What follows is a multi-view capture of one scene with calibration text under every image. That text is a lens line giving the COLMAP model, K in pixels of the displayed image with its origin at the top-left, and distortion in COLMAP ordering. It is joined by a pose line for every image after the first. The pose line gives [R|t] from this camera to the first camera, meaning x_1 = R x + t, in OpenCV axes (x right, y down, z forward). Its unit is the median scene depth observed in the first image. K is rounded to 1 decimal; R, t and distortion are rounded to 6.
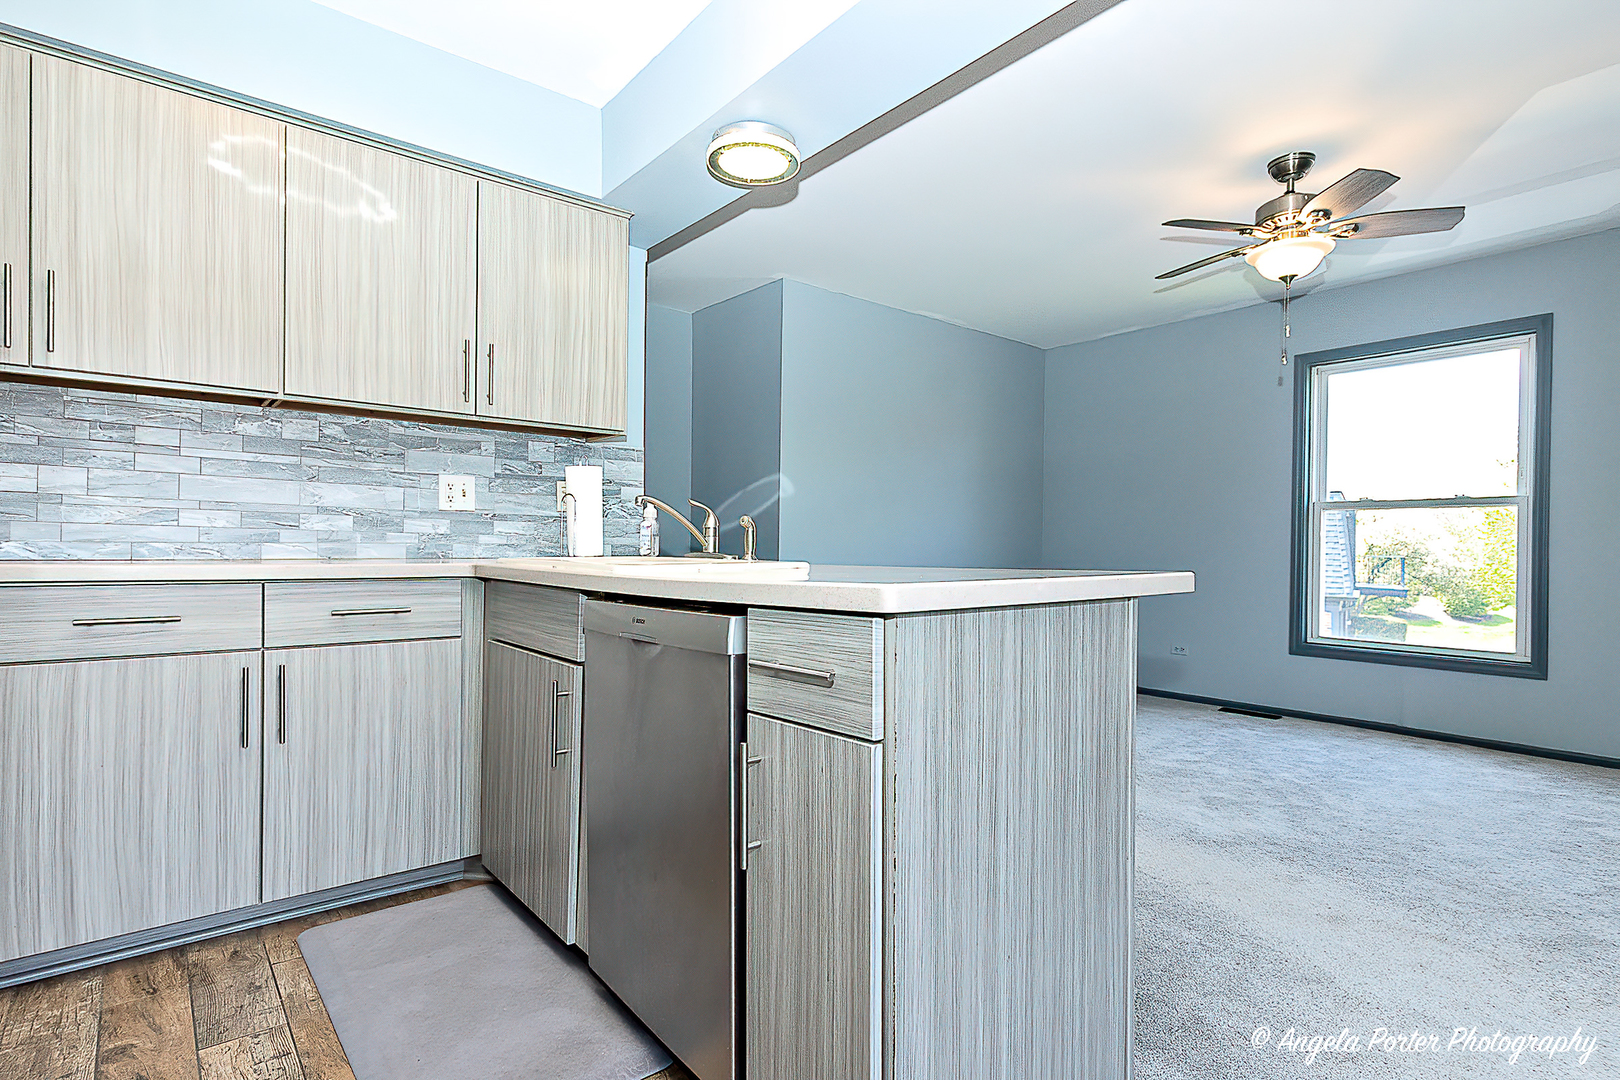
lens RADIAL K [[853.6, 0, 838.4], [0, 853.6, 554.3], [0, 0, 1]] dist [0.006544, -0.004682]
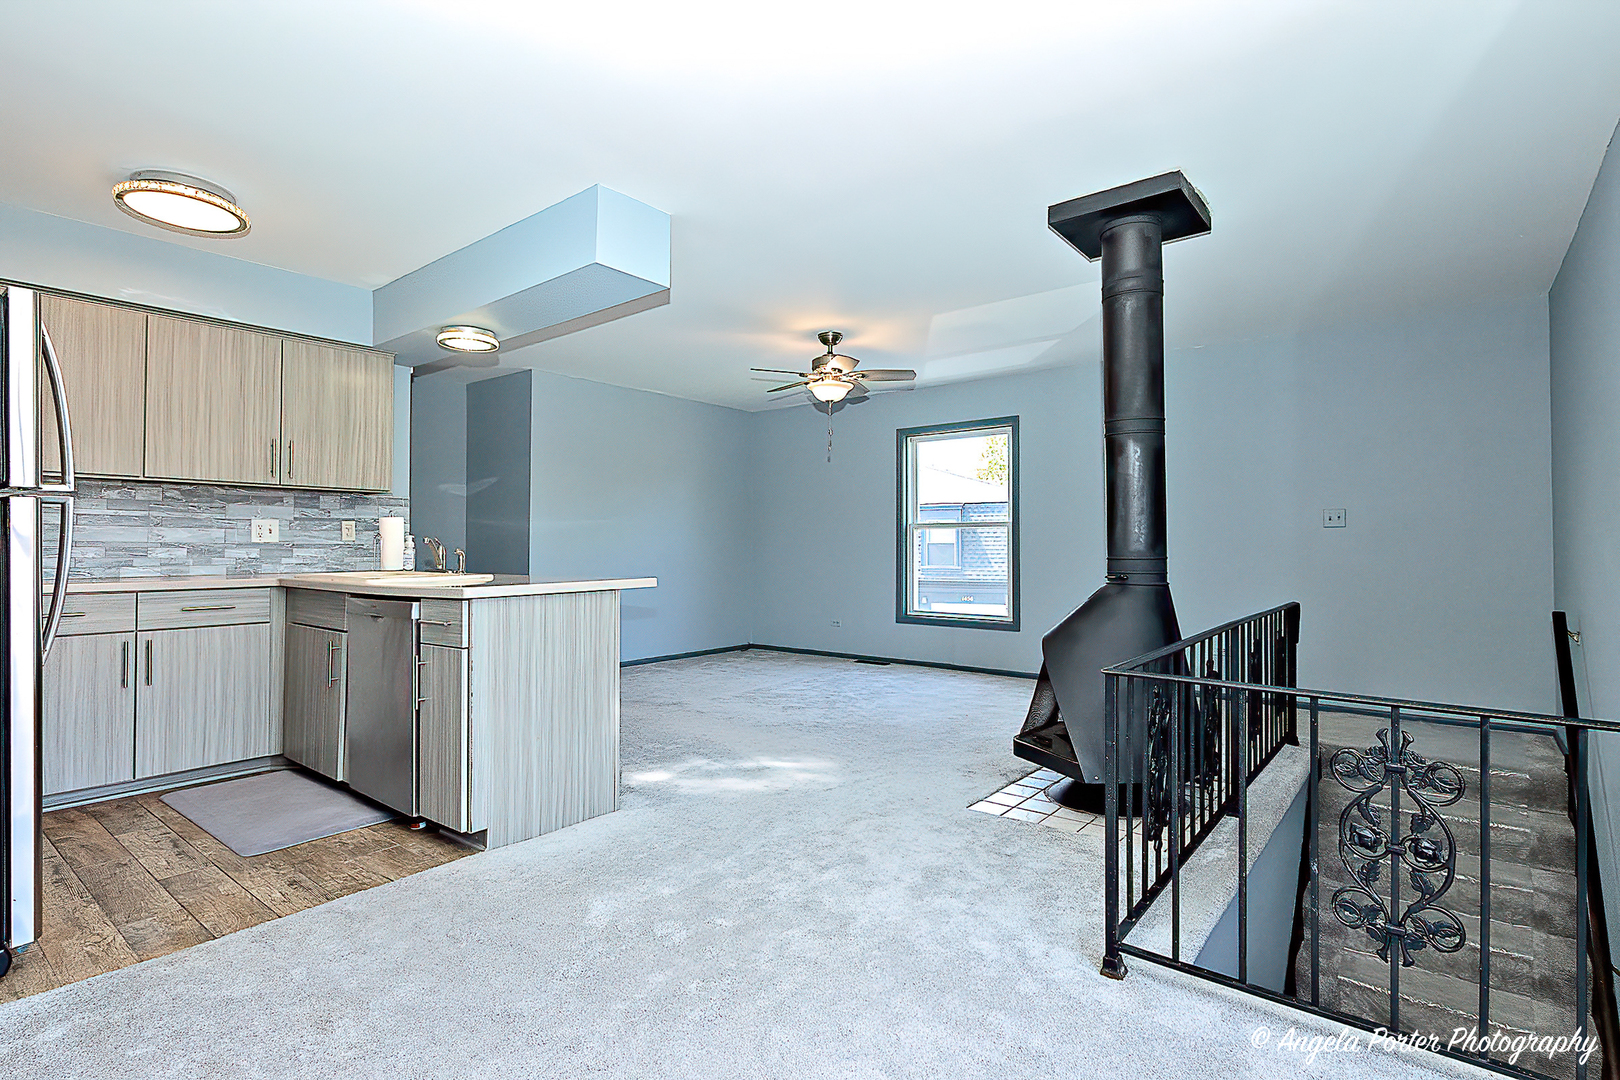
lens RADIAL K [[759.0, 0, 871.8], [0, 759.0, 537.9], [0, 0, 1]] dist [0.003889, -0.002426]
pose [[0.964983, -0.005936, 0.262245, 0.280372], [0.010993, 0.999781, -0.017821, -0.026663], [-0.262082, 0.020080, 0.964837, -0.684593]]
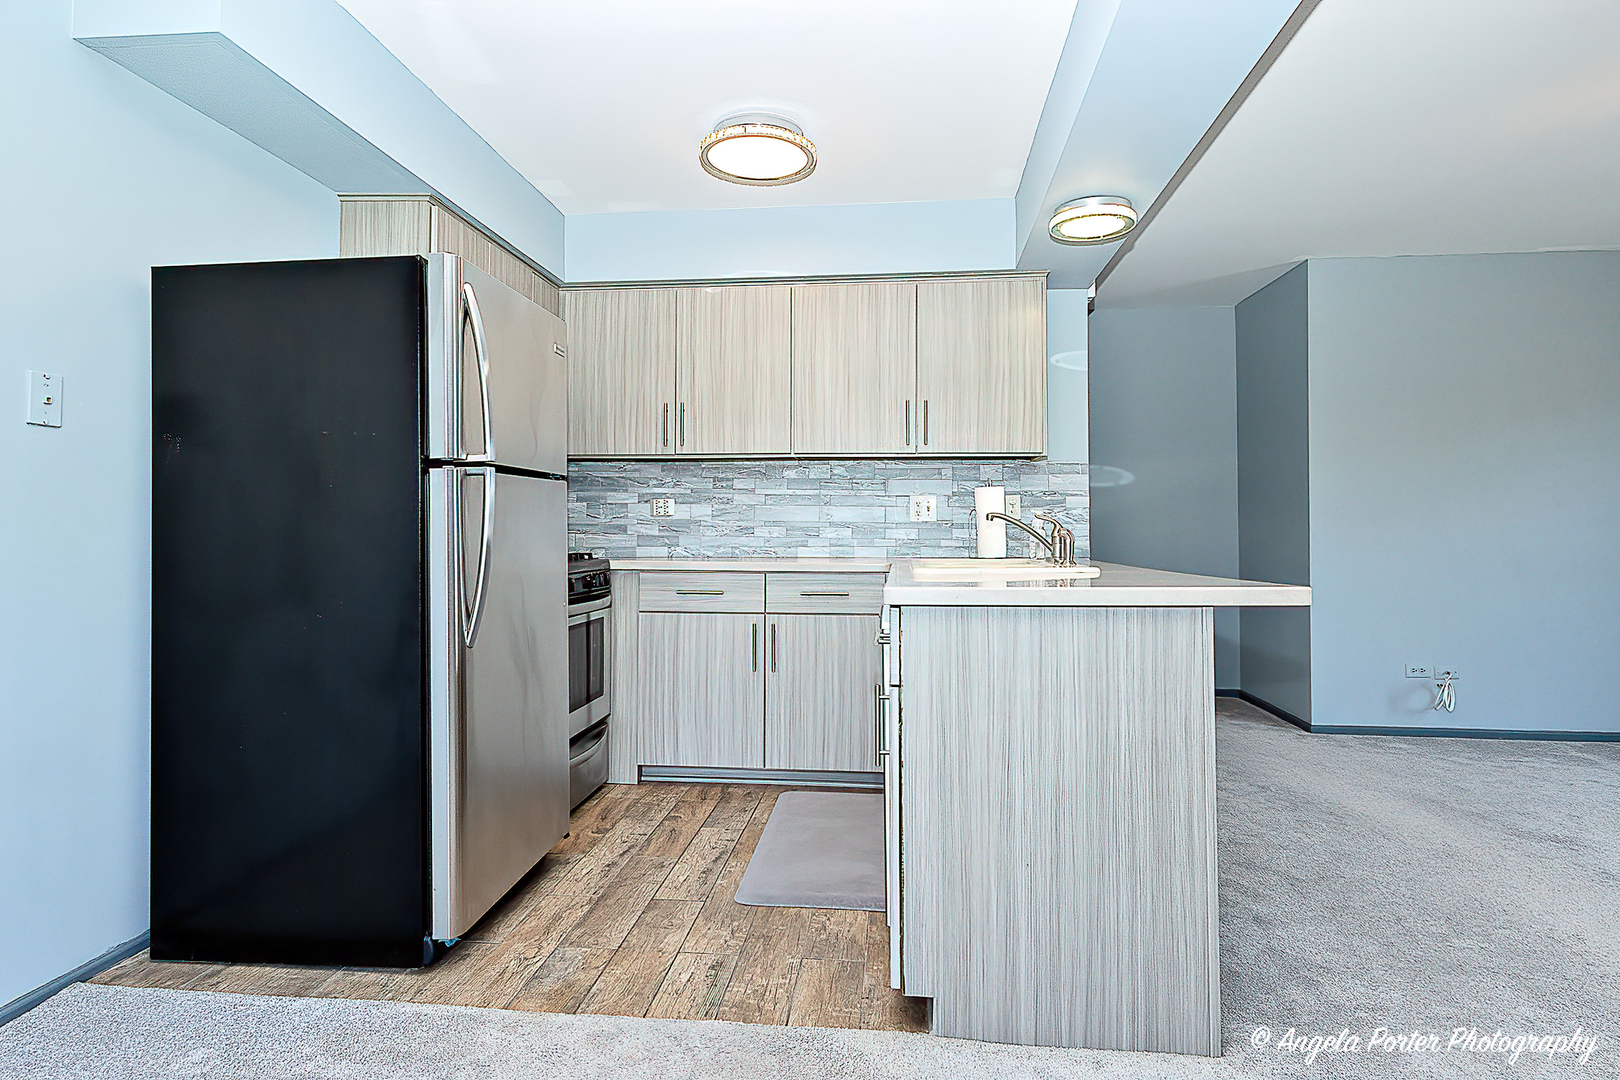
lens RADIAL K [[912.1, 0, 803.2], [0, 912.1, 507.4], [0, 0, 1]] dist [0.006779, 0.001471]
pose [[0.697591, -0.024709, -0.716070, 0.507974], [-0.004134, 0.999250, -0.038508, -0.020786], [0.716484, 0.029823, 0.696965, -0.144376]]
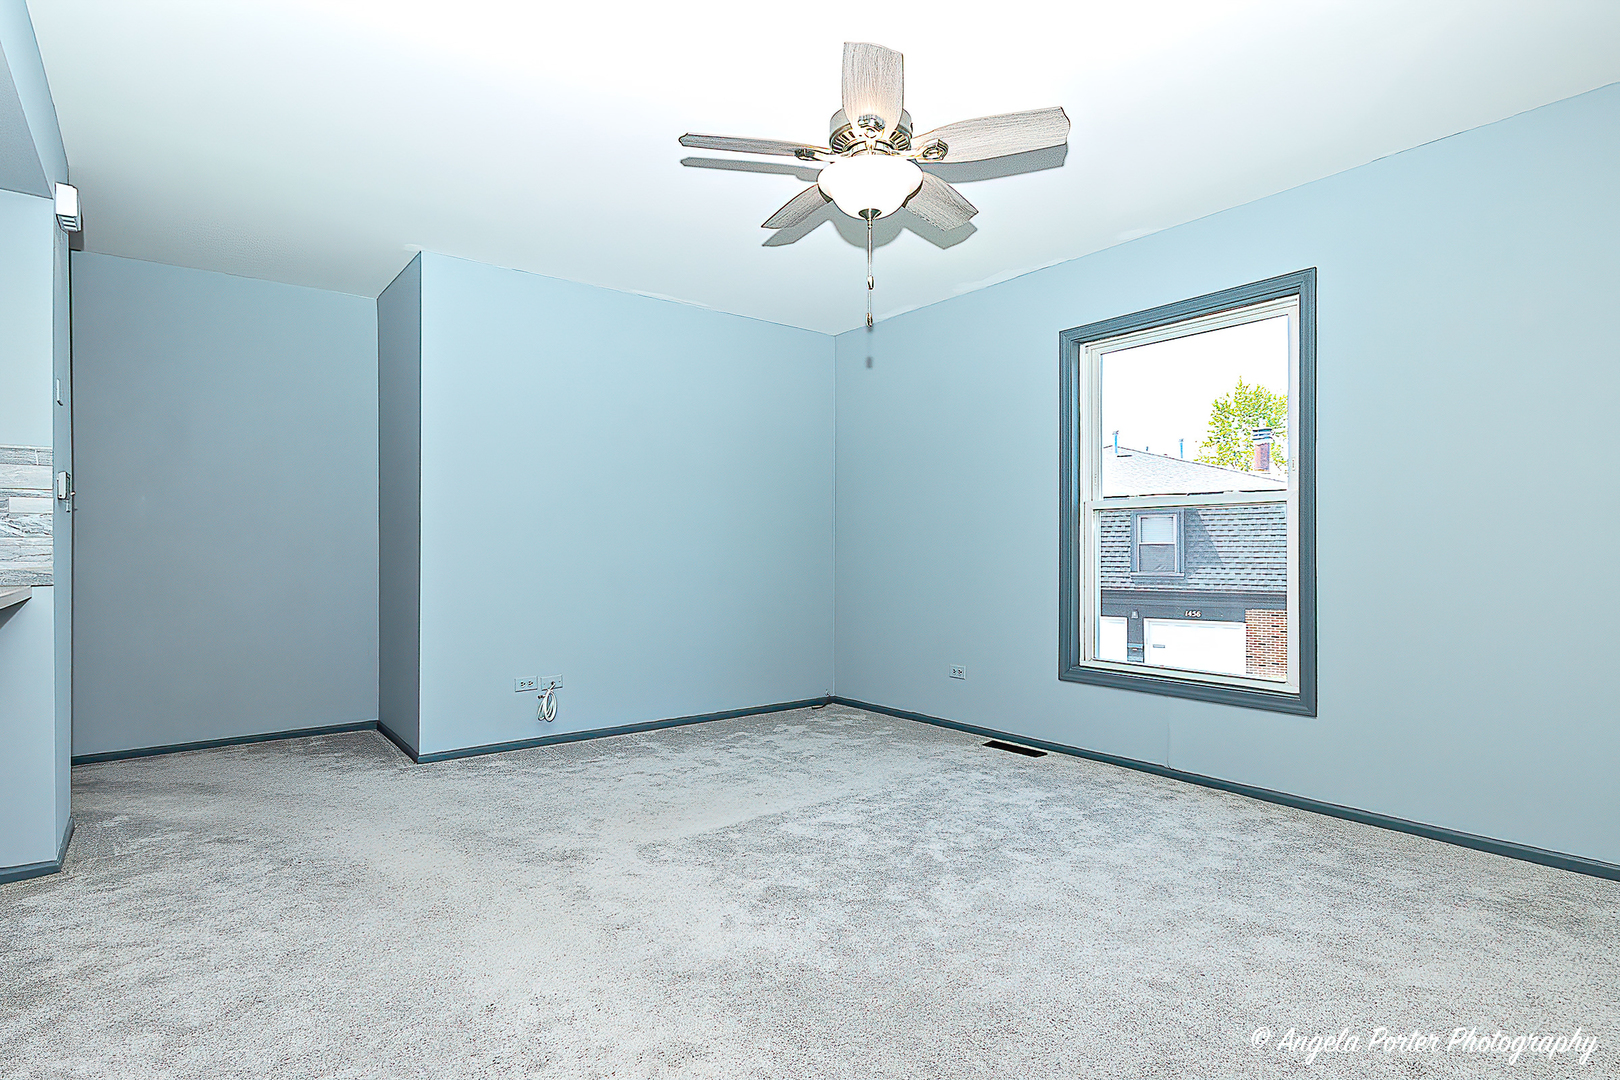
lens RADIAL K [[835.2, 0, 812.5], [0, 835.2, 549.4], [0, 0, 1]] dist [-0.004122, 0.000460]
pose [[0.999269, -0.012192, -0.036234, 0.687945], [0.011827, 0.999877, -0.010263, -0.018765], [0.036355, 0.009827, 0.999291, 0.337328]]
